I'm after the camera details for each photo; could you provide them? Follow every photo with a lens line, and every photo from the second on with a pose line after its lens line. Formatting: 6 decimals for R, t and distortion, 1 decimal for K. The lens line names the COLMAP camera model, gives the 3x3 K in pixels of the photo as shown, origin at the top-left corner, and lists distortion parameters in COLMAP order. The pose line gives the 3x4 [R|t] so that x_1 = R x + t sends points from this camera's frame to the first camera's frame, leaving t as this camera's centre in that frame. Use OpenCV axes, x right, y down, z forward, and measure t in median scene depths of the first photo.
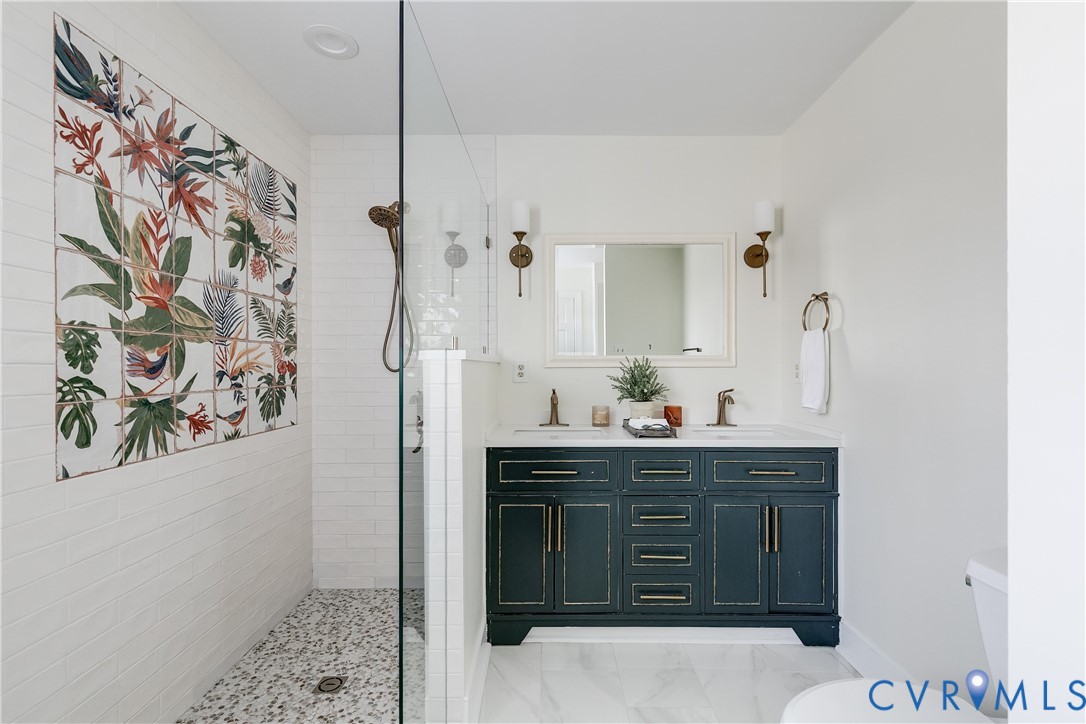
lens RADIAL K [[488.3, 0, 545.3], [0, 488.3, 369.0], [0, 0, 1]] dist [-0.000305, 0.000423]
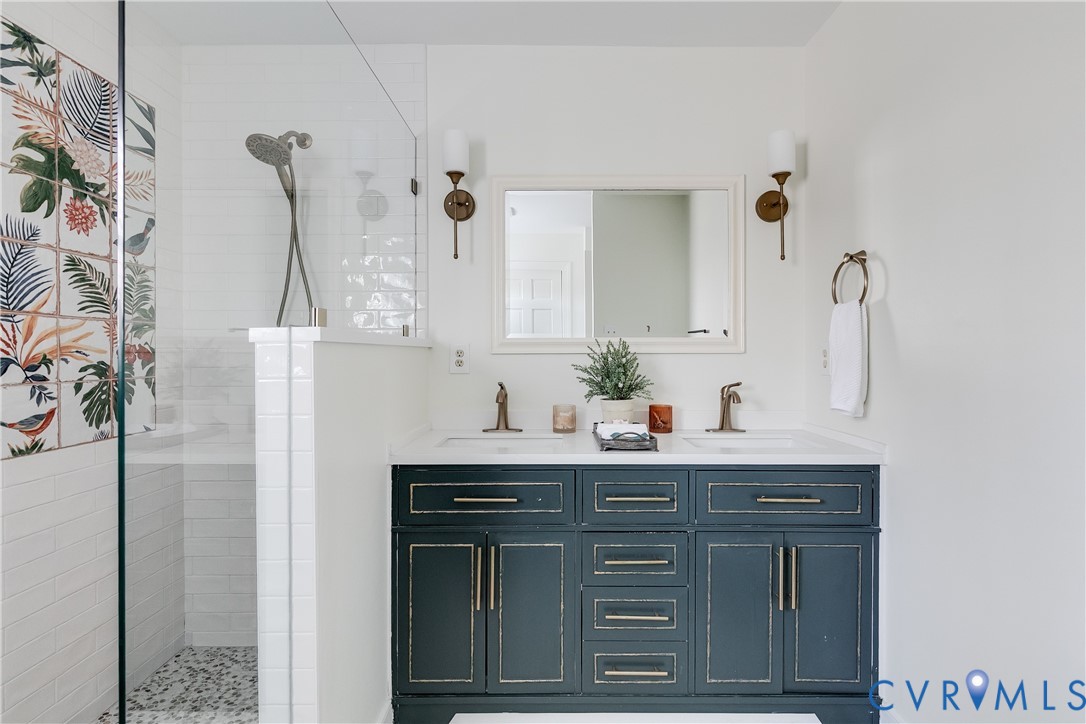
lens RADIAL K [[568.9, 0, 542.4], [0, 568.9, 357.6], [0, 0, 1]] dist [-0.005813, -0.000543]
pose [[0.999989, 0.000527, 0.004763, 0.087305], [-0.000542, 0.999995, 0.003082, 0.000102], [-0.004762, -0.003084, 0.999984, 0.147419]]
